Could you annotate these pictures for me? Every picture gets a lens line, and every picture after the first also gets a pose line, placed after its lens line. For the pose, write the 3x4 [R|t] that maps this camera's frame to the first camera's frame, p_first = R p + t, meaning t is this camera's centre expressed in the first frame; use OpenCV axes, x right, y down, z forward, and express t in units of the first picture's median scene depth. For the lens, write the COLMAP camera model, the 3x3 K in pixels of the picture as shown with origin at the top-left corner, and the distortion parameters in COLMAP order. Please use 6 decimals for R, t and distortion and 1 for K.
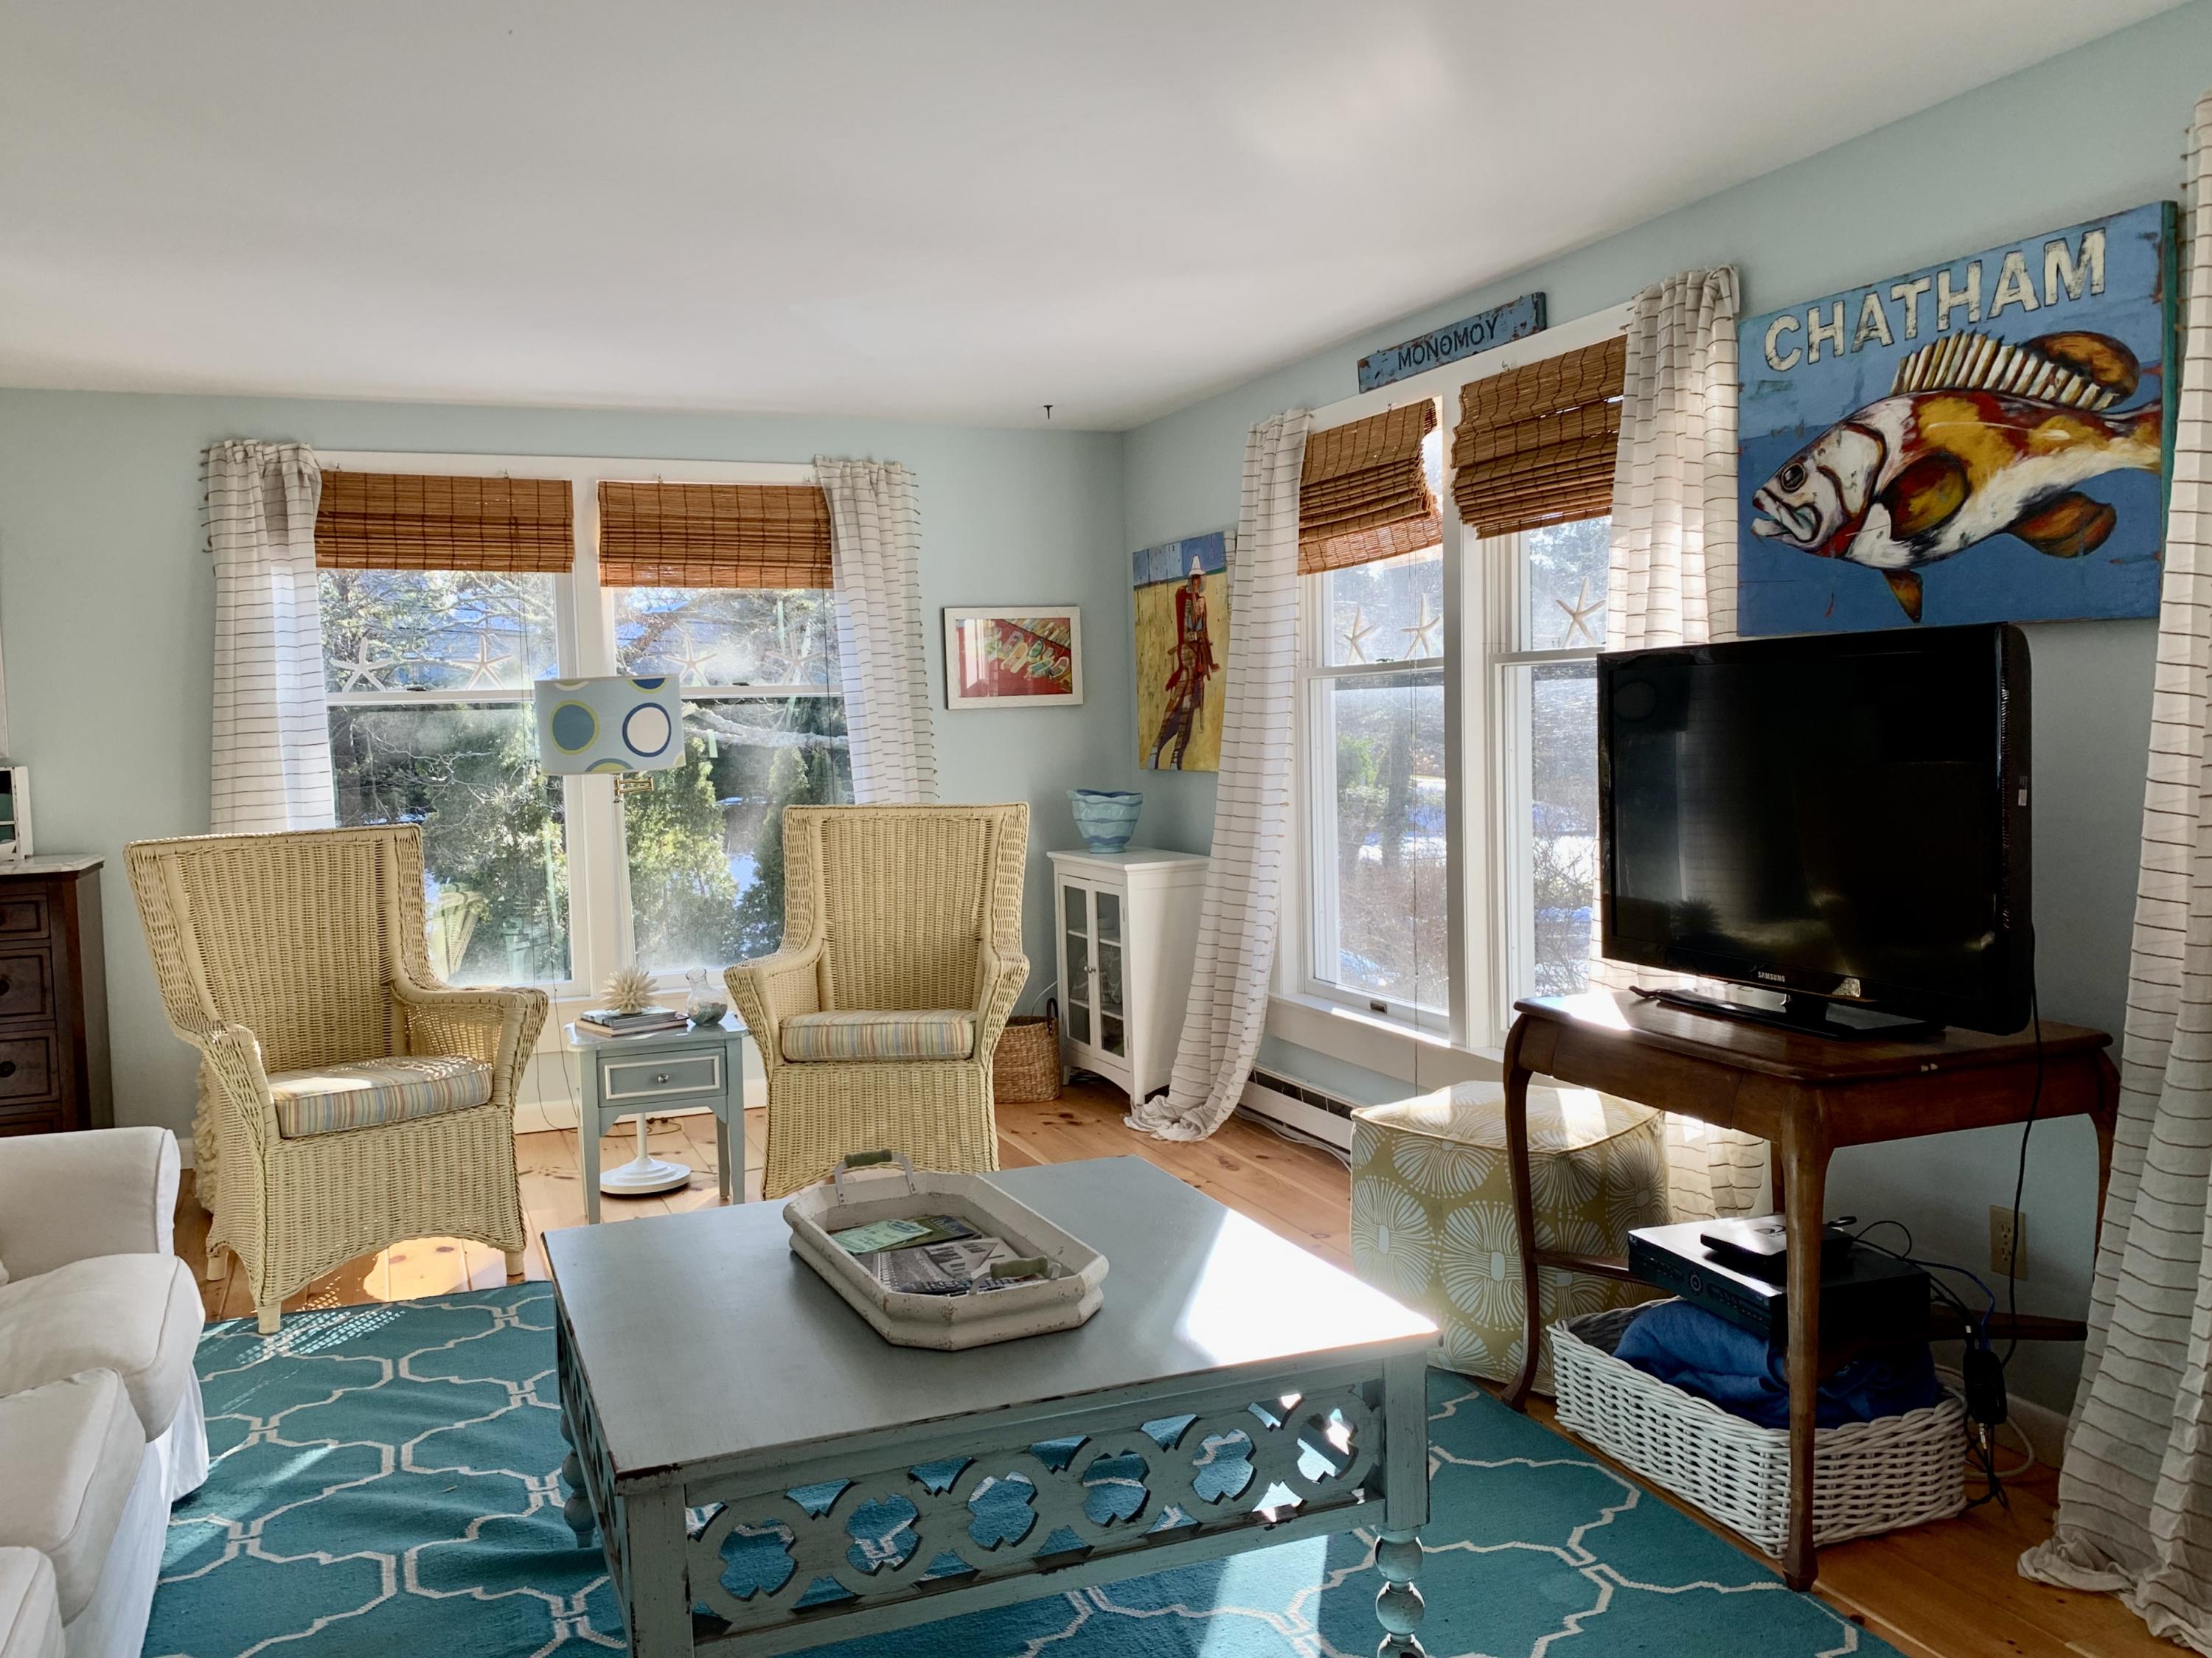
lens RADIAL K [[1812.4, 0, 1106.0], [0, 1812.4, 829.0], [0, 0, 1]] dist [0.151450, -0.374395]
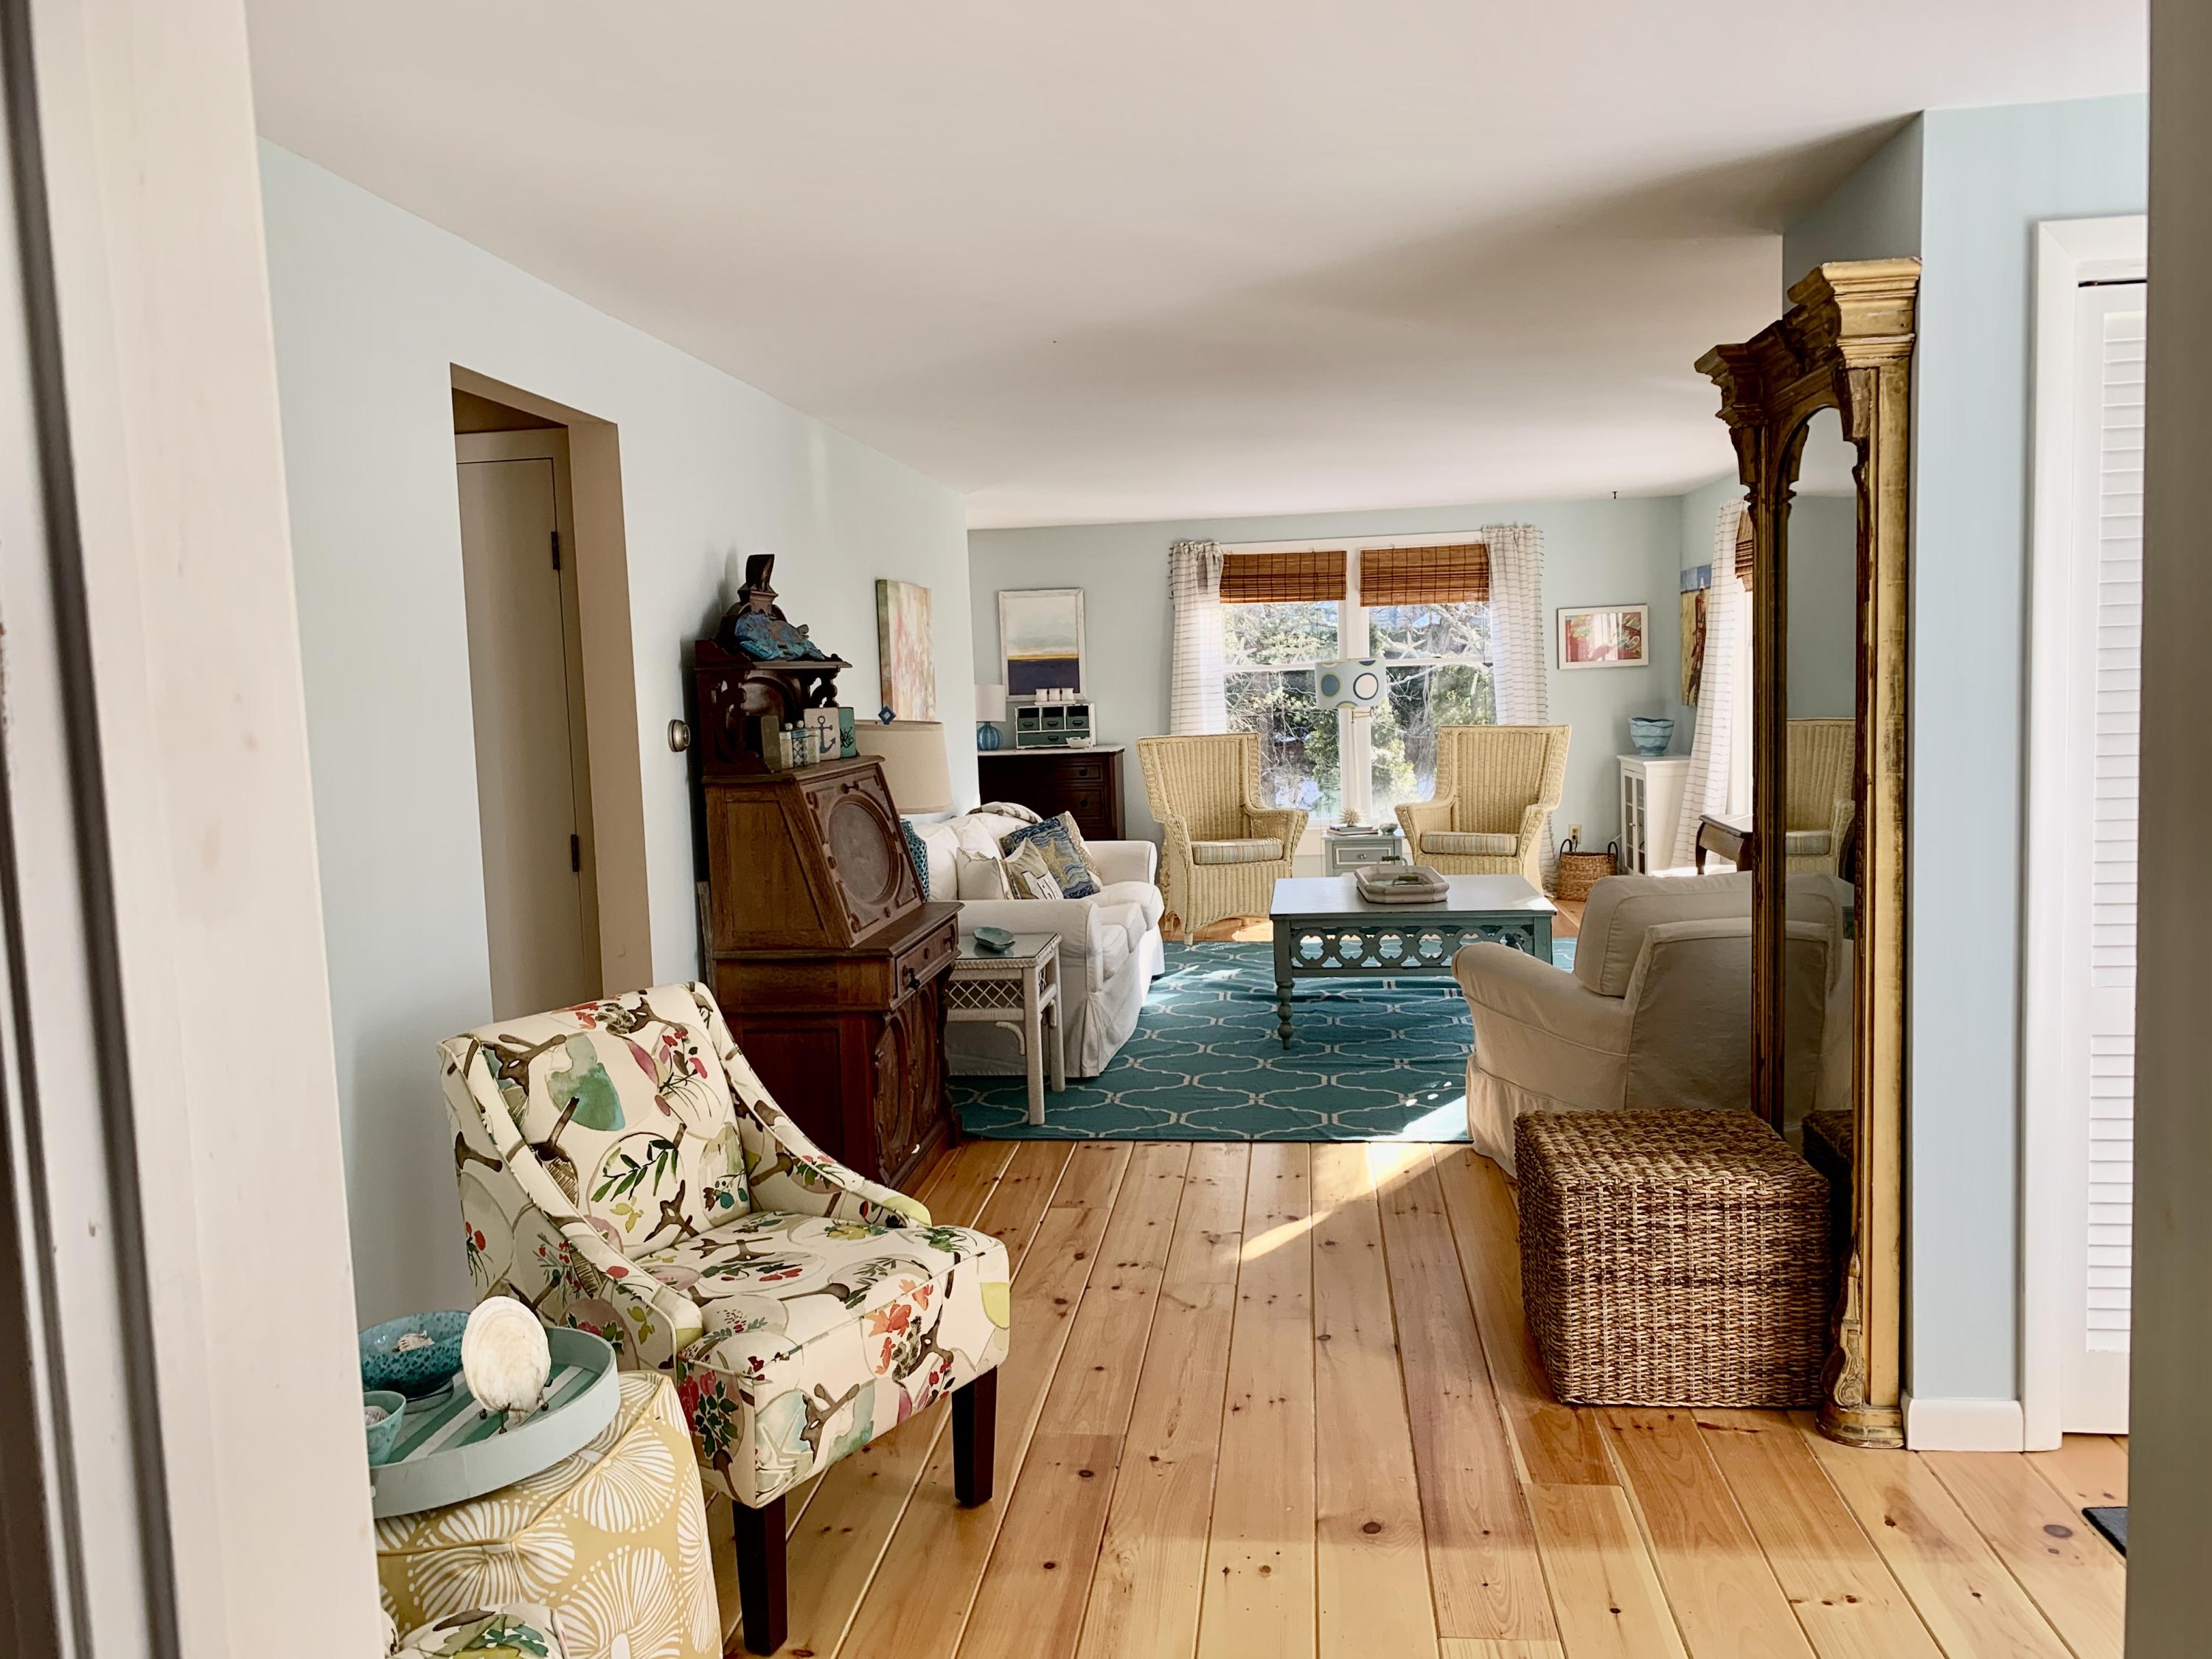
lens RADIAL K [[1712.1, 0, 1098.0], [0, 1712.1, 816.5], [0, 0, 1]] dist [0.196276, -0.310693]
pose [[0.880820, 0.037835, -0.471937, 0.345640], [-0.019954, 0.998883, 0.042839, 0.011526], [0.473031, -0.028316, 0.880591, -0.717872]]
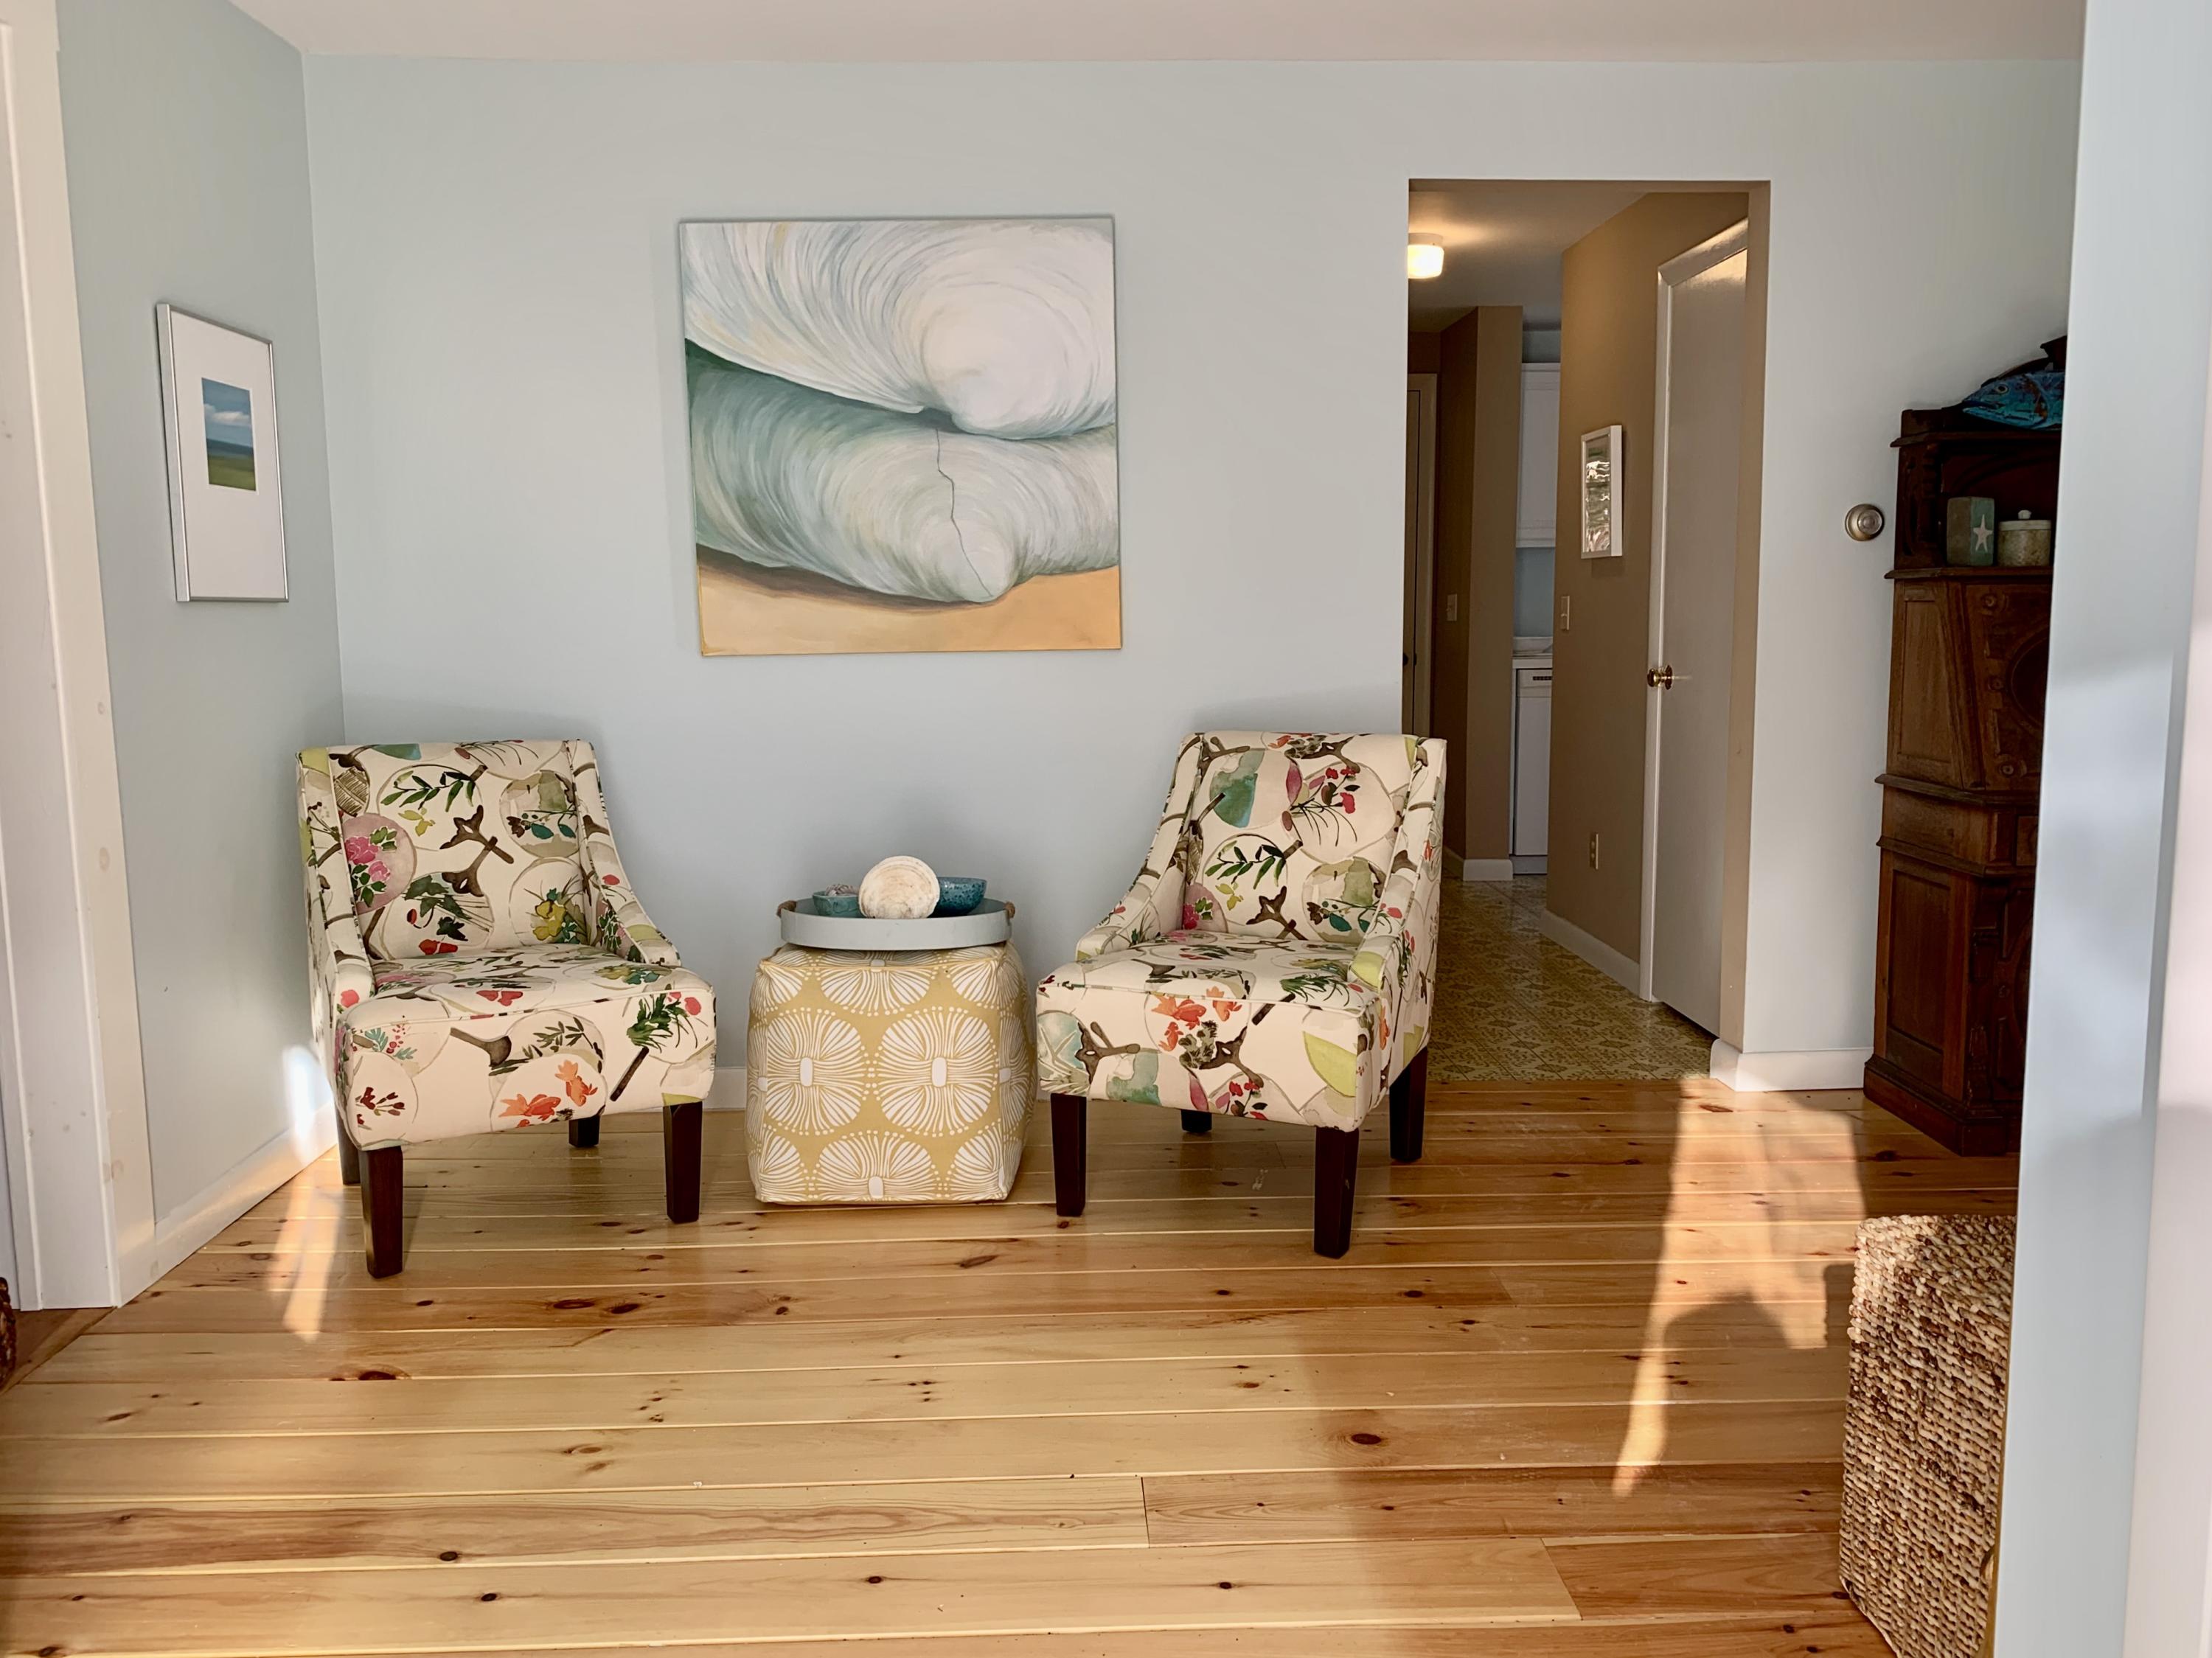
lens RADIAL K [[1711.9, 0, 1098.0], [0, 1711.9, 816.0], [0, 0, 1]] dist [0.196276, -0.310693]
pose [[-0.321185, 0.140930, -0.936471, 0.586325], [-0.048246, 0.985146, 0.164802, 0.027426], [0.945787, 0.098114, -0.309615, -0.157554]]
